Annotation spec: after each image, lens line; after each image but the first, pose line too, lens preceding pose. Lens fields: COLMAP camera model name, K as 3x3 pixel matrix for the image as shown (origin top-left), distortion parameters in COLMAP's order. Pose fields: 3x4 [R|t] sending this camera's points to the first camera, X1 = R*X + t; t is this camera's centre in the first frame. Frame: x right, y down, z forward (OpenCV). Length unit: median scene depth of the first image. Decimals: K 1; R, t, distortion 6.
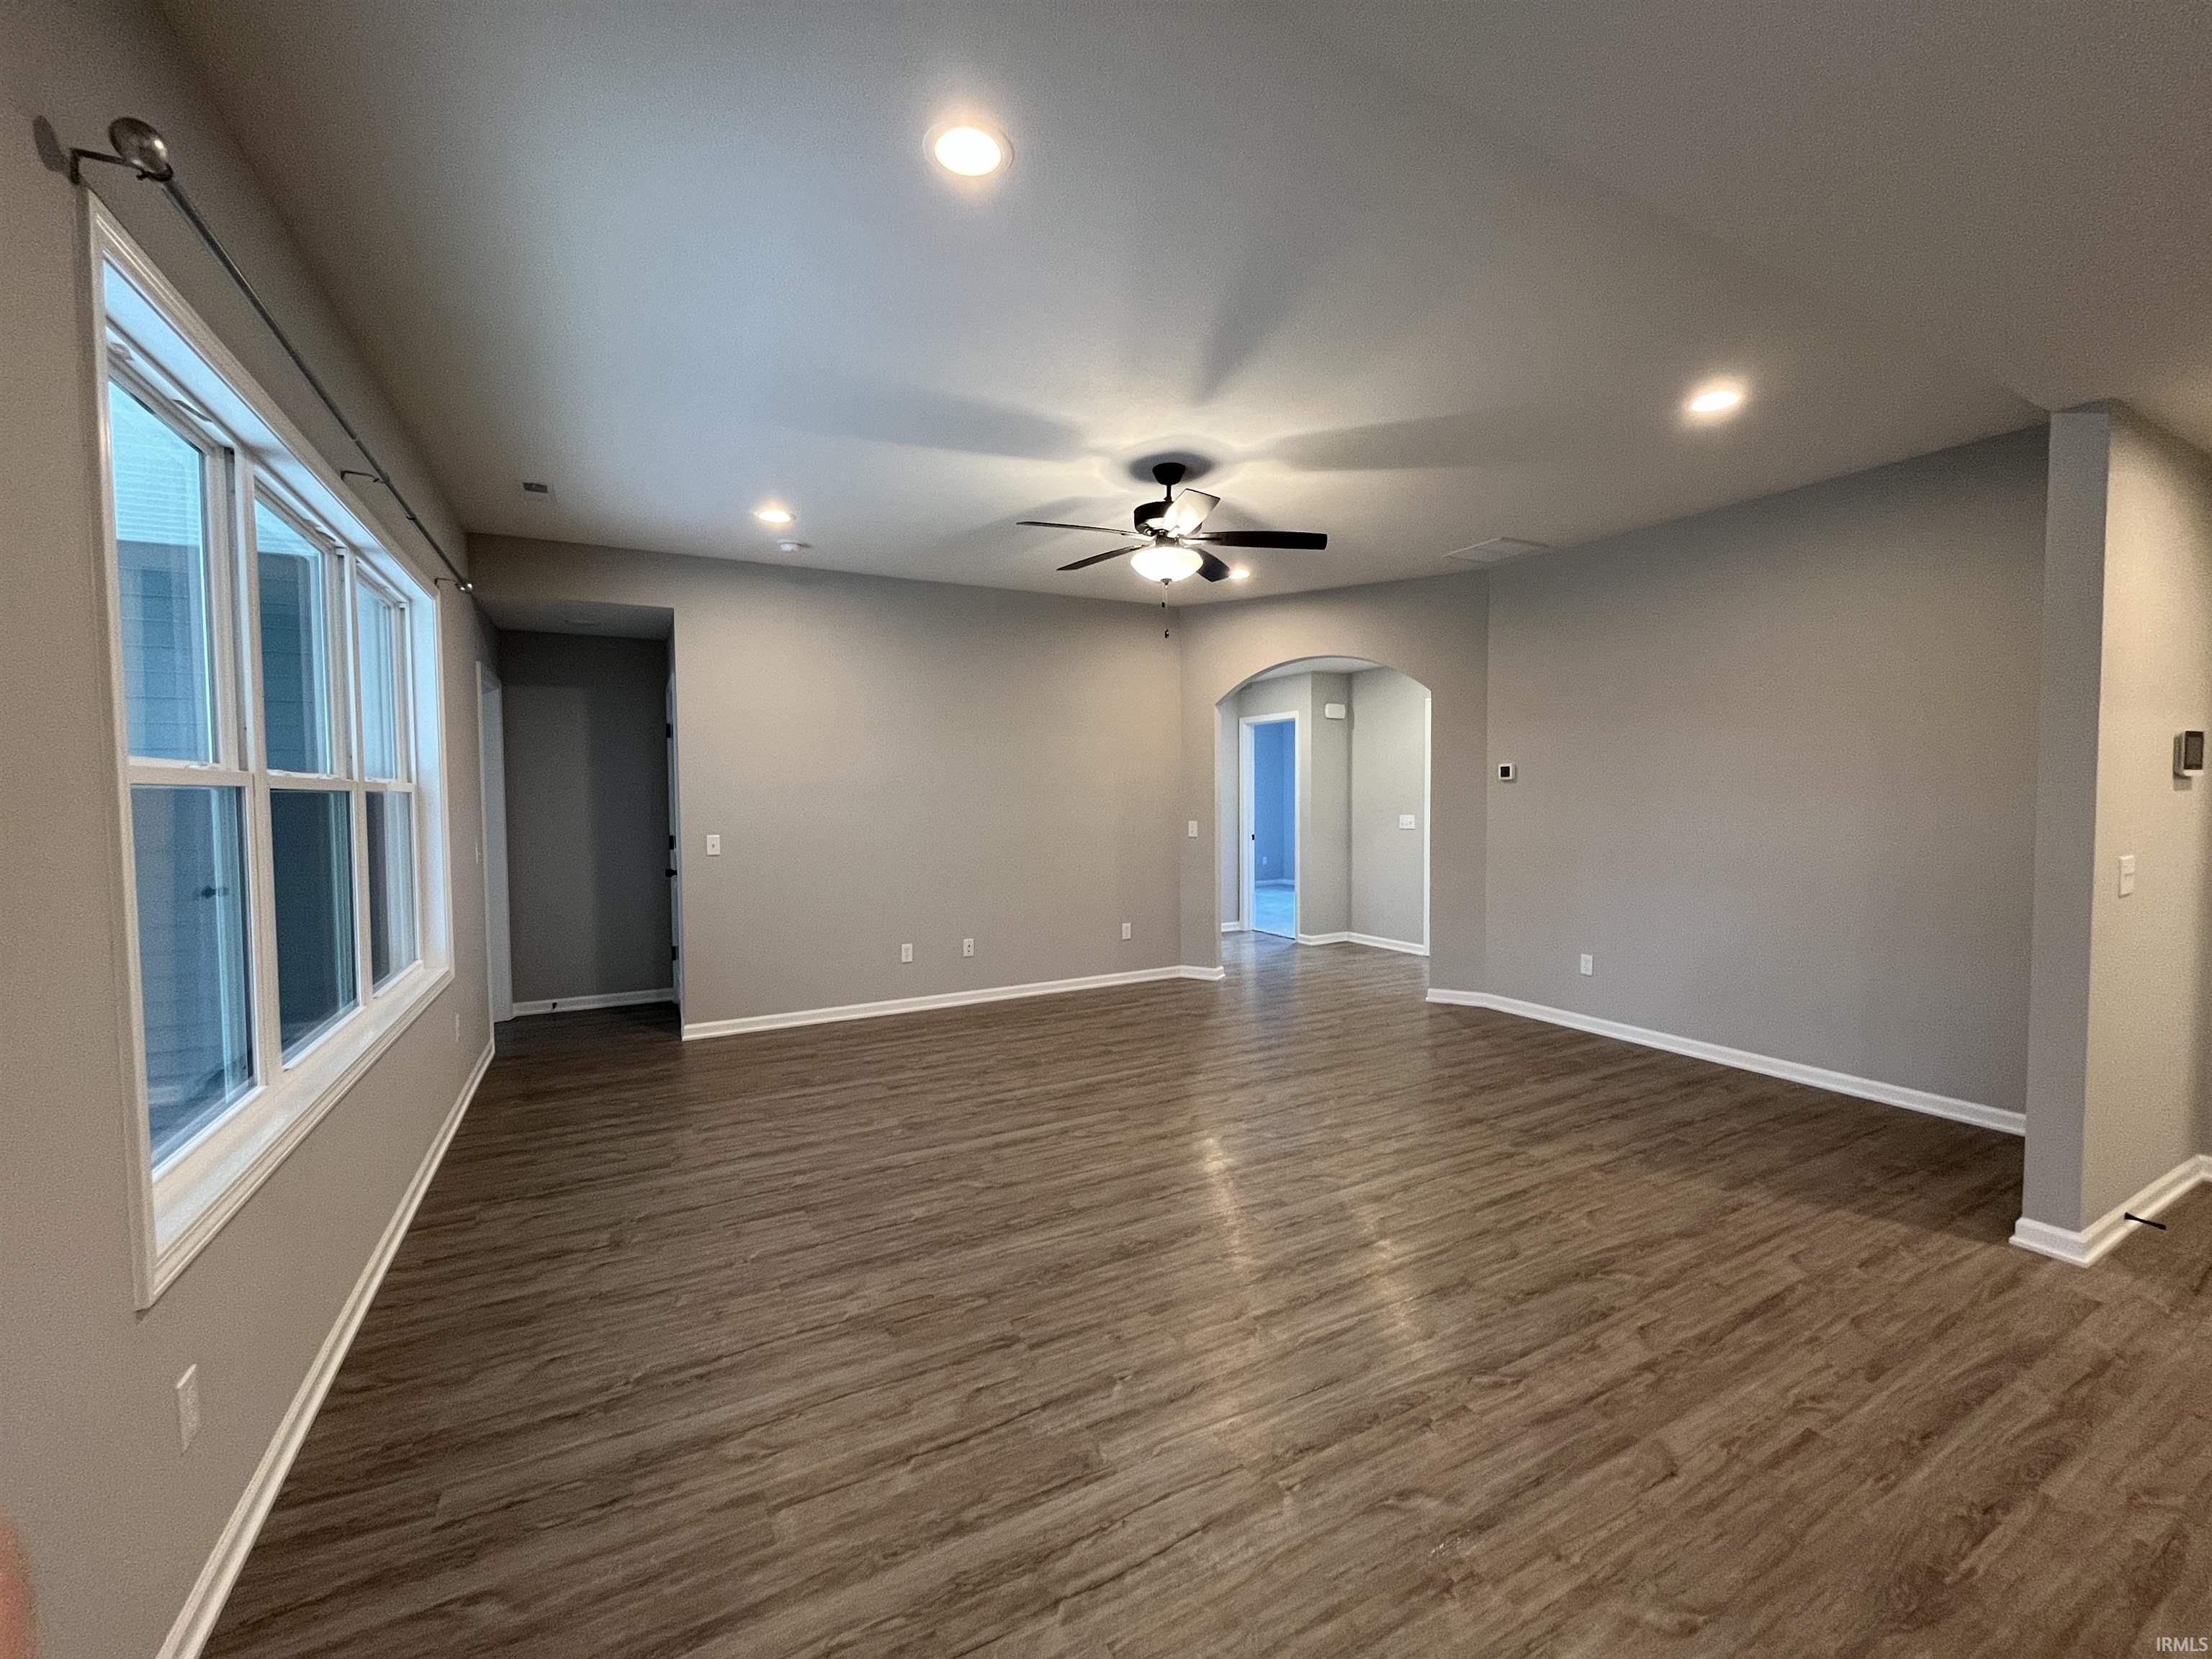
lens RADIAL K [[895.4, 0, 1104.9], [0, 895.4, 827.8], [0, 0, 1]] dist [-0.002959, 0.000074]
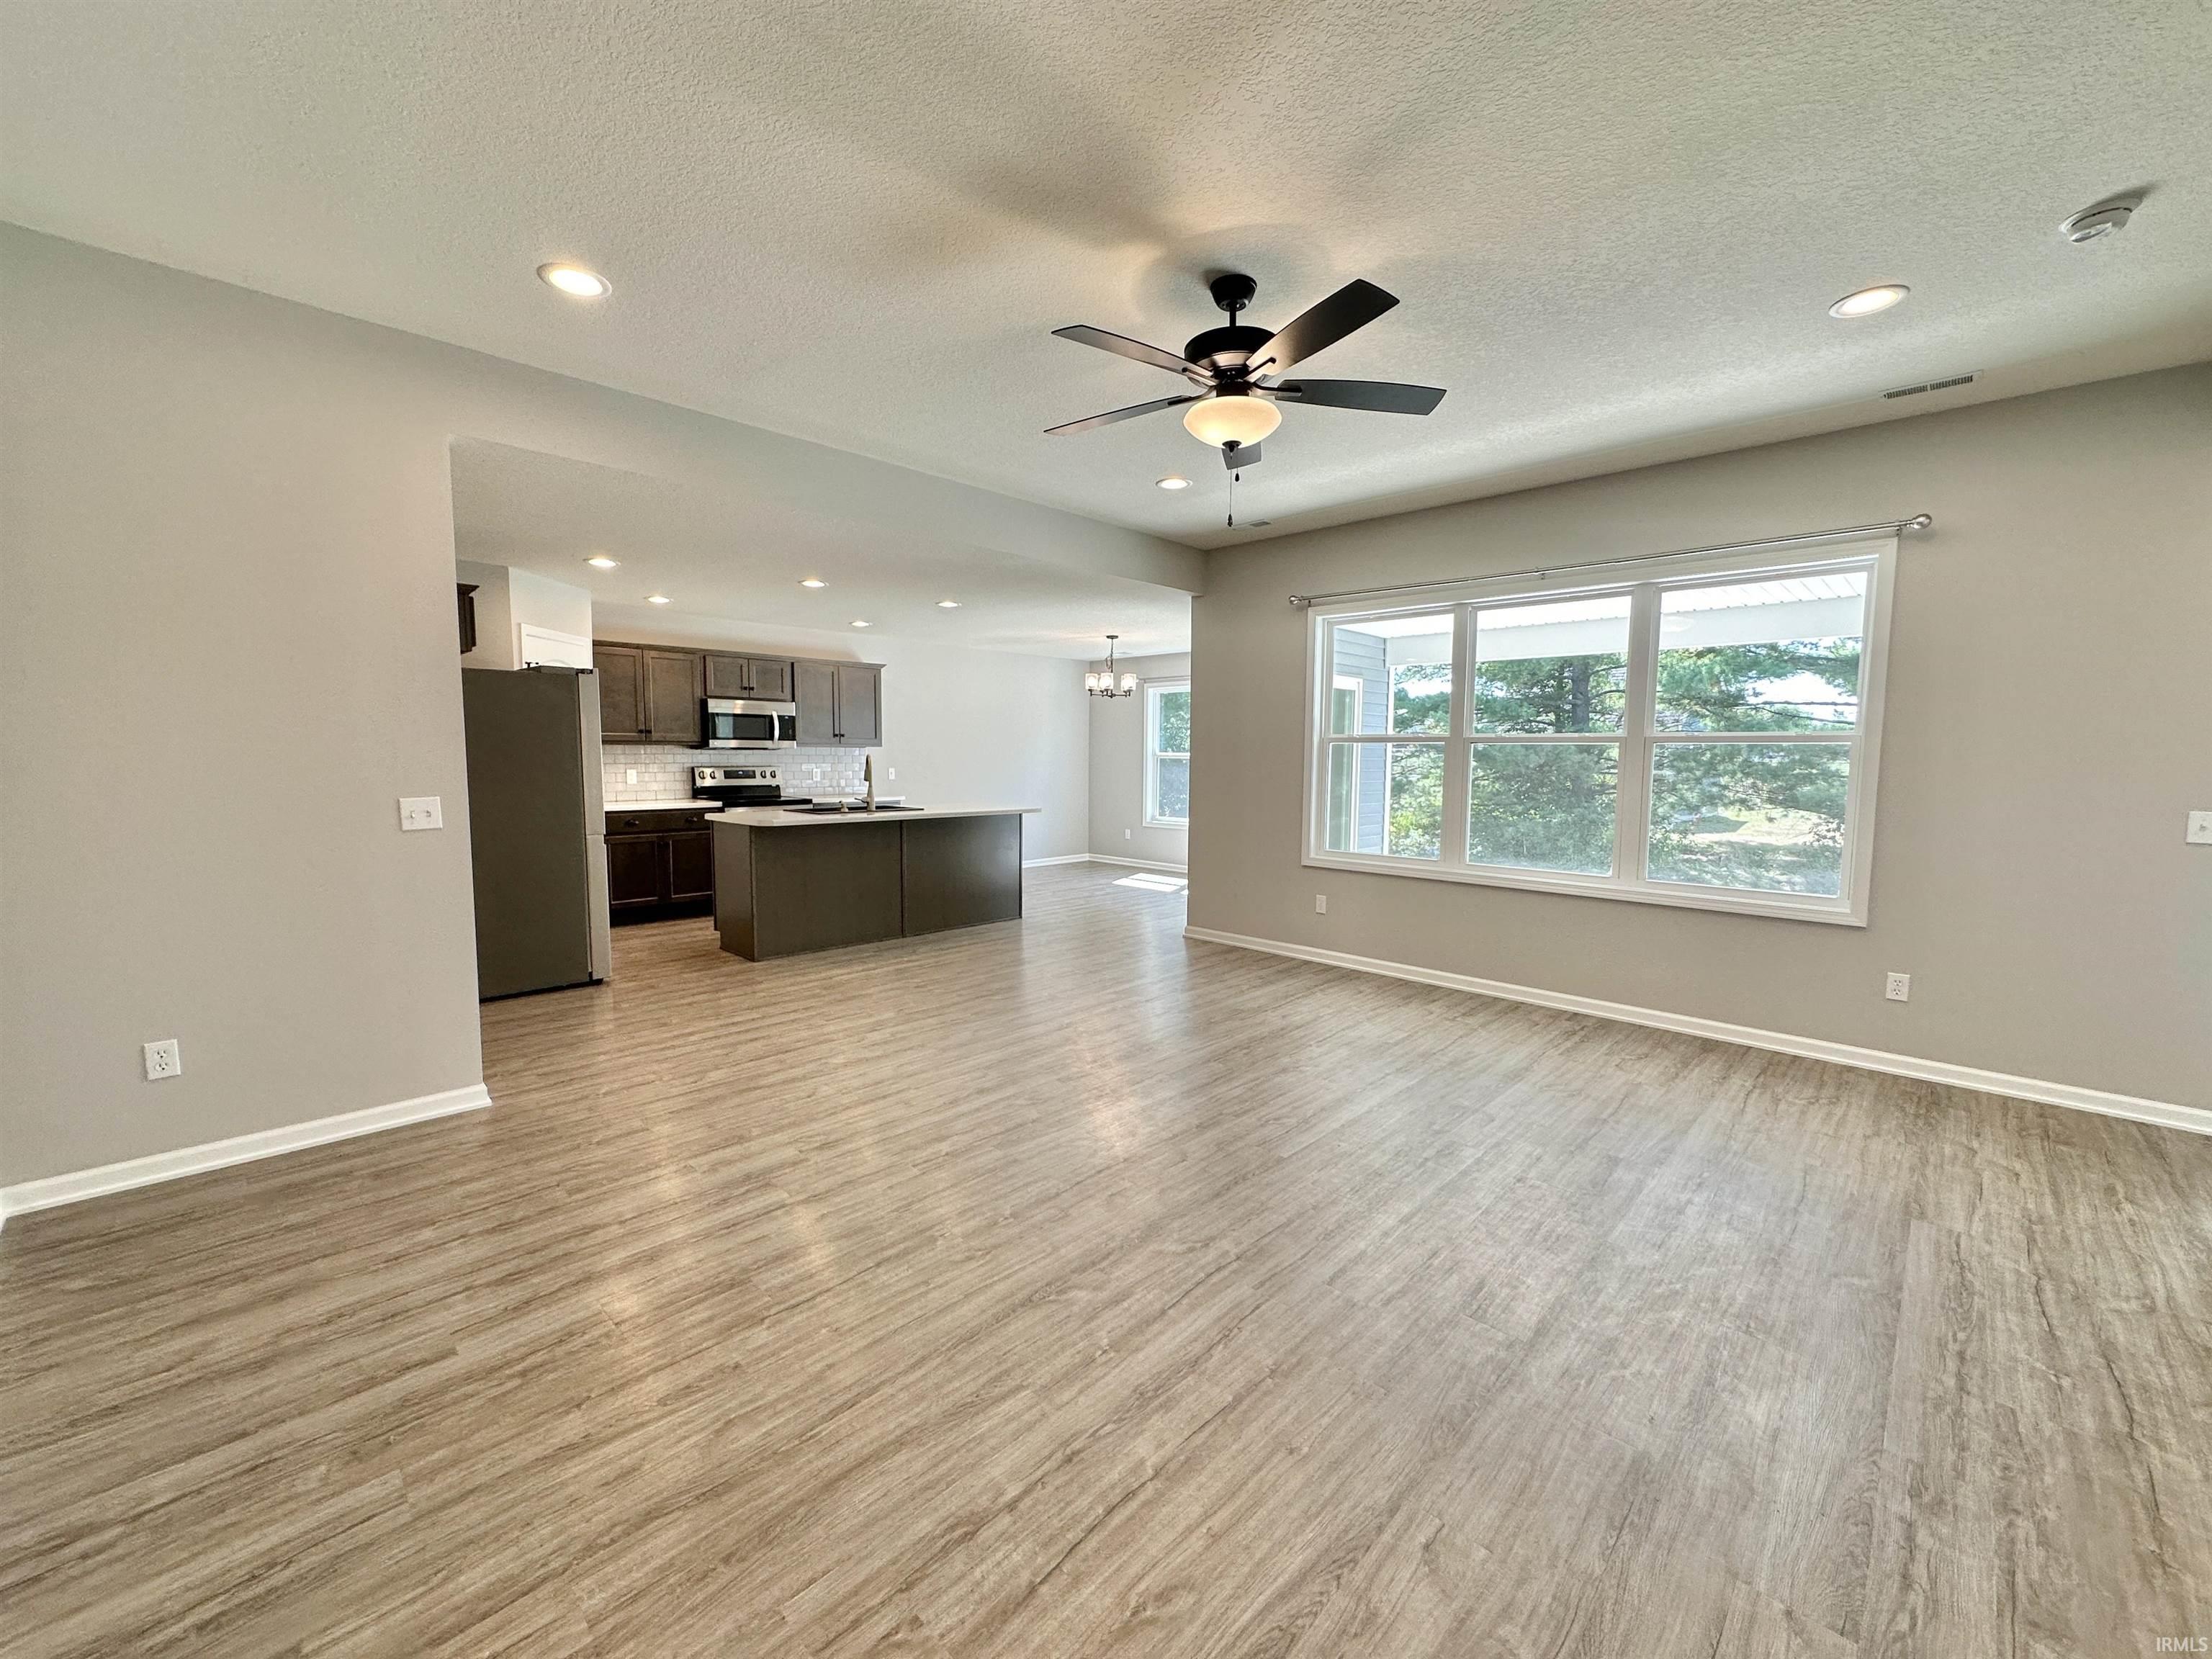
lens RADIAL K [[882.9, 0, 1103.9], [0, 882.9, 828.5], [0, 0, 1]] dist [-0.003513, 0.000925]
pose [[-0.955342, 0.027566, -0.294213, 0.381639], [-0.010594, 0.991805, 0.127324, -0.059483], [0.295311, 0.124755, -0.947221, 1.656996]]
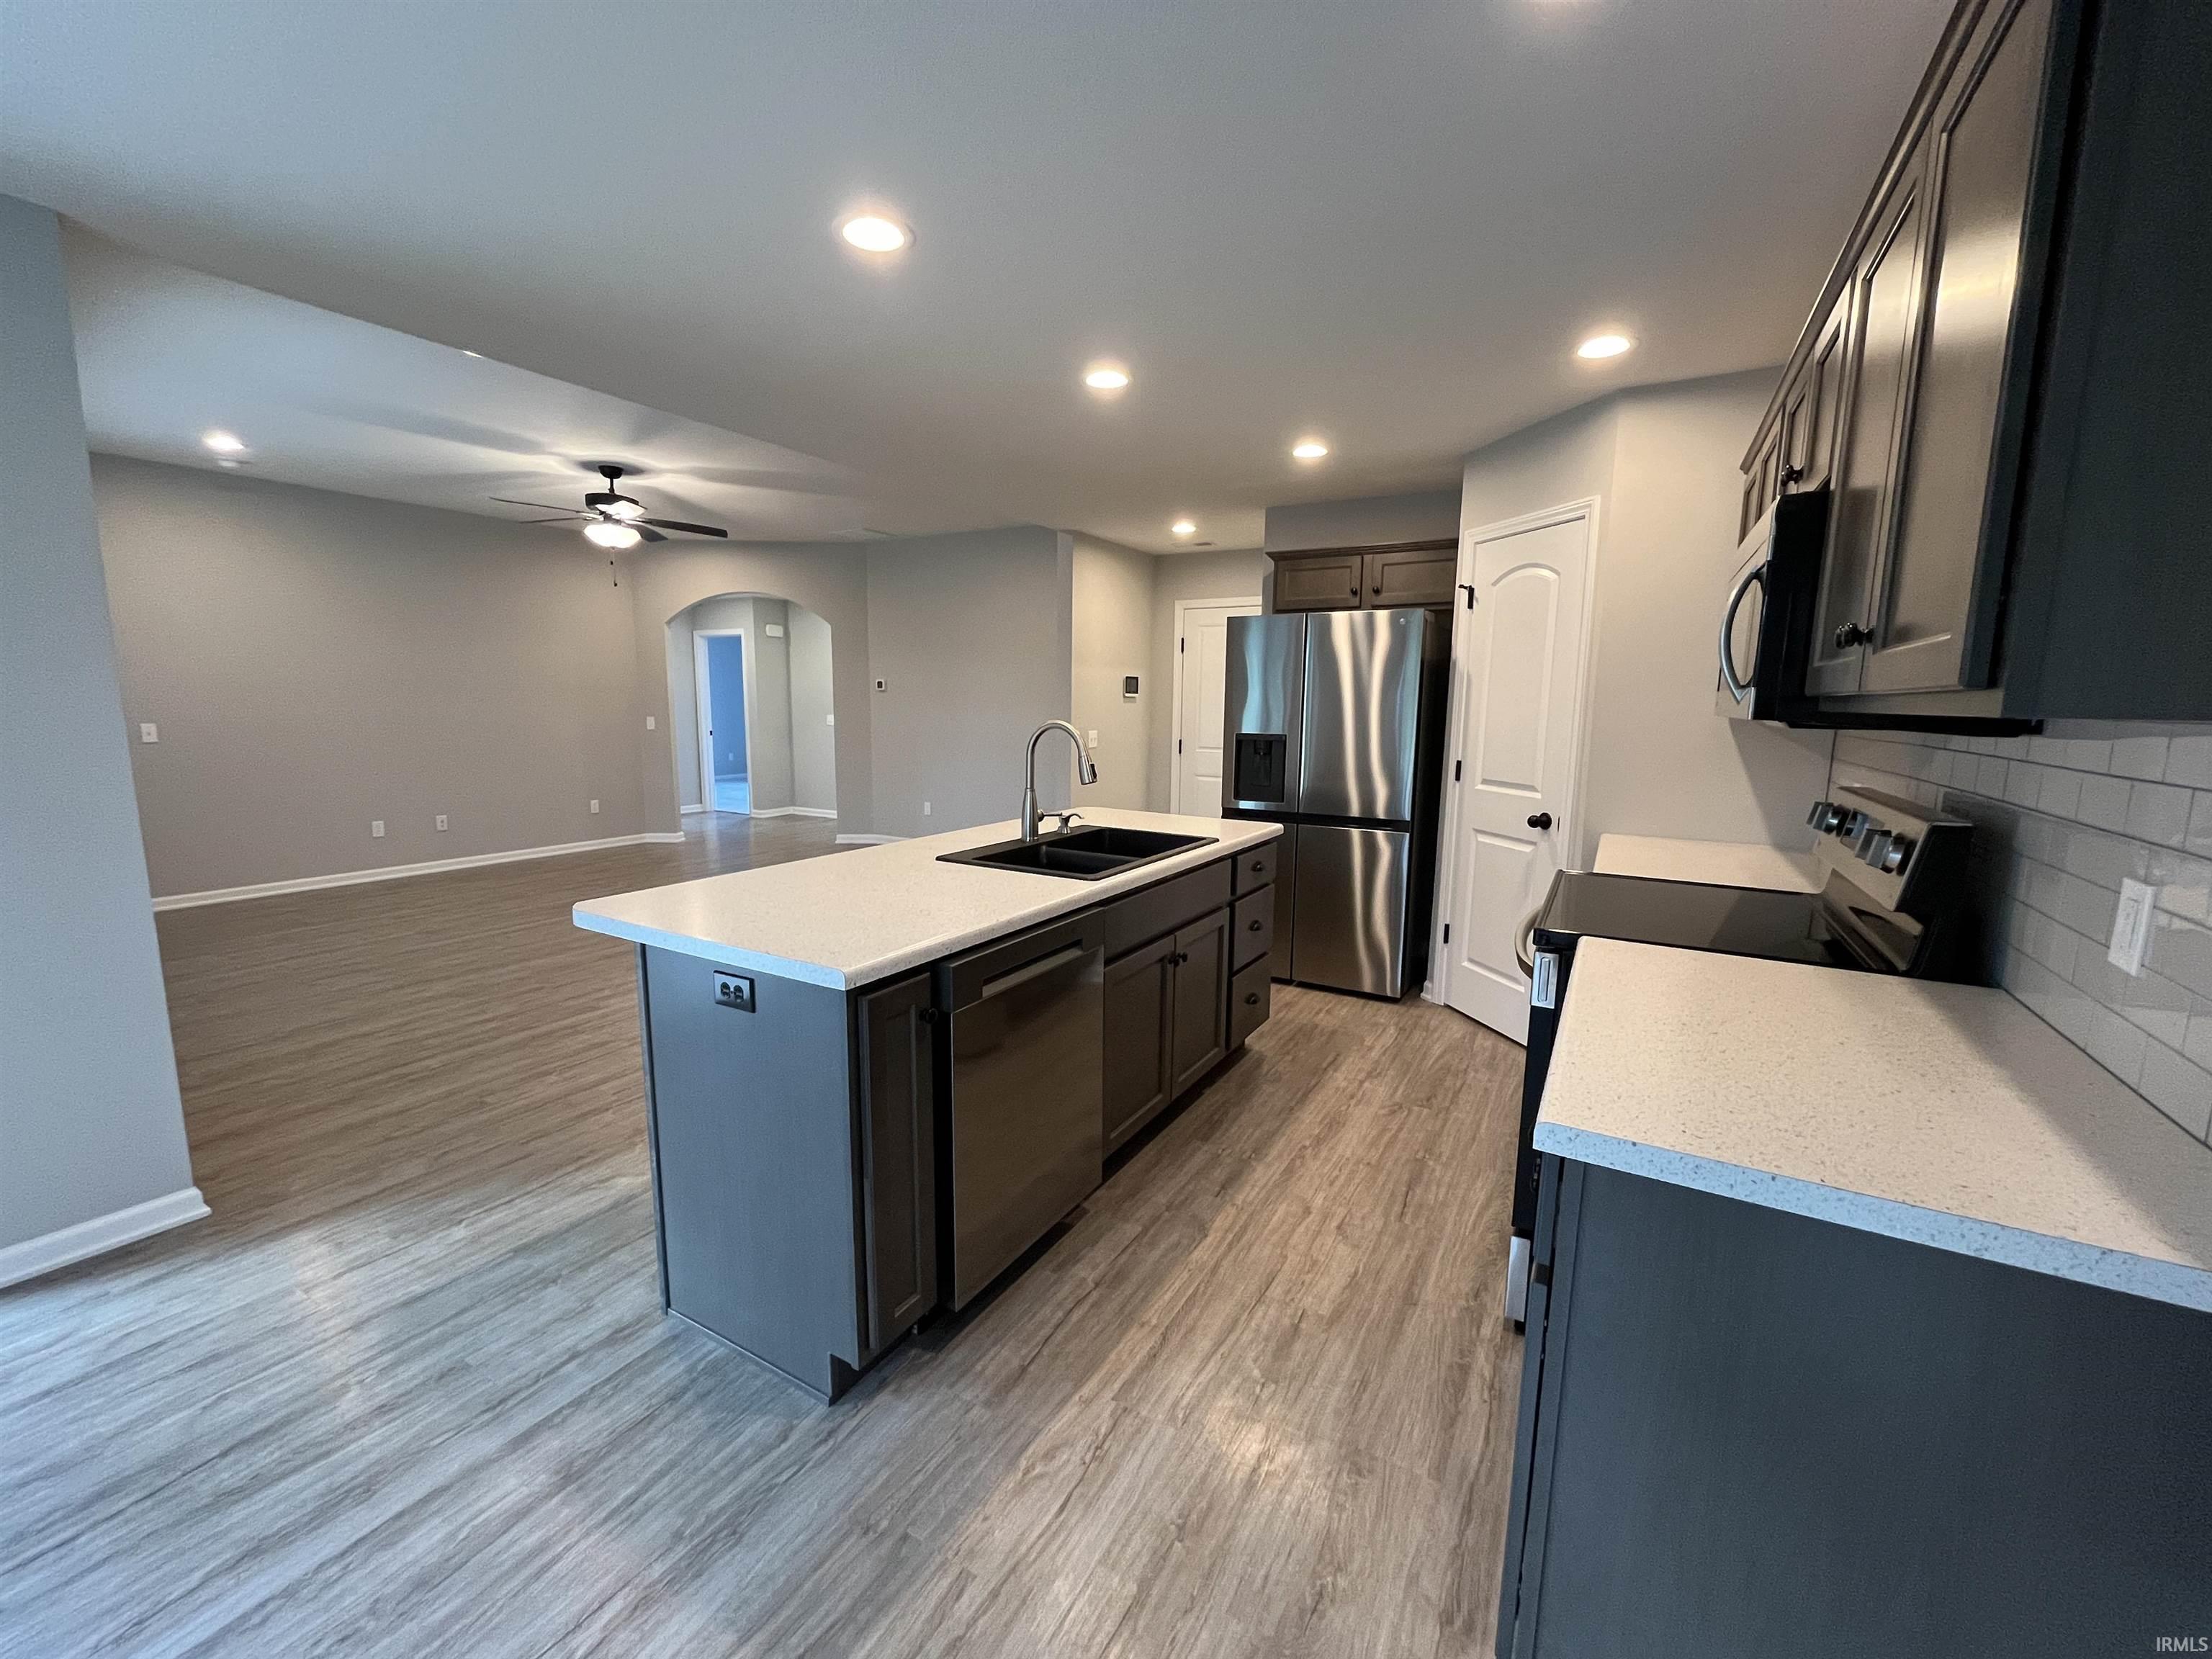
lens RADIAL K [[895.4, 0, 1105.9], [0, 895.4, 828.2], [0, 0, 1]] dist [-0.002959, 0.000074]
pose [[0.852083, -0.055658, 0.520438, -0.031397], [0.001010, 0.994503, 0.104703, 0.028005], [-0.523405, -0.088690, 0.847456, -0.688420]]
